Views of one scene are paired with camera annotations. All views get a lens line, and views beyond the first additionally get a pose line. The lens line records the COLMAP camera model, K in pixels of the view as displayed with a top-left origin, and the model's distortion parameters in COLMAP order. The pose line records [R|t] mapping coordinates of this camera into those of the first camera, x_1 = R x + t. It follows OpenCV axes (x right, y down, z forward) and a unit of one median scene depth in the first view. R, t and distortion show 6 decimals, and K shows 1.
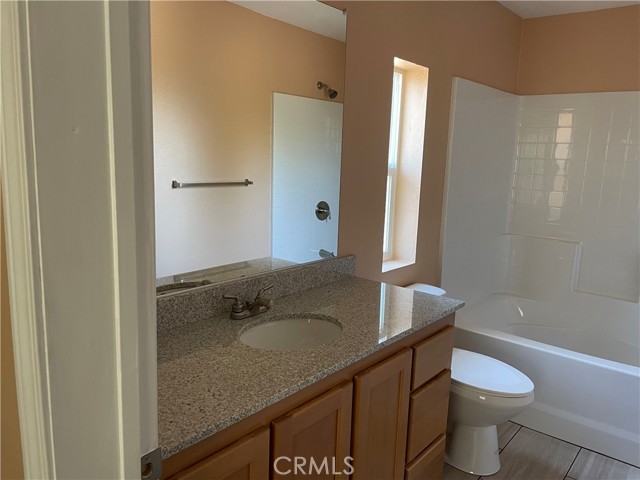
lens RADIAL K [[500.2, 0, 318.4], [0, 500.2, 239.1], [0, 0, 1]] dist [0.074933, -0.092454]
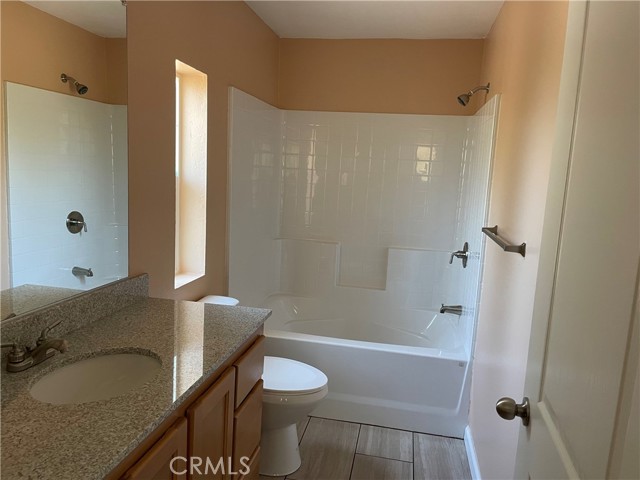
lens RADIAL K [[500.2, 0, 323.7], [0, 500.2, 235.6], [0, 0, 1]] dist [0.074933, -0.092454]
pose [[0.867284, -0.053035, 0.494980, -0.097426], [0.059279, 0.998237, 0.003091, -0.020099], [-0.494271, 0.026661, 0.868899, 0.051764]]
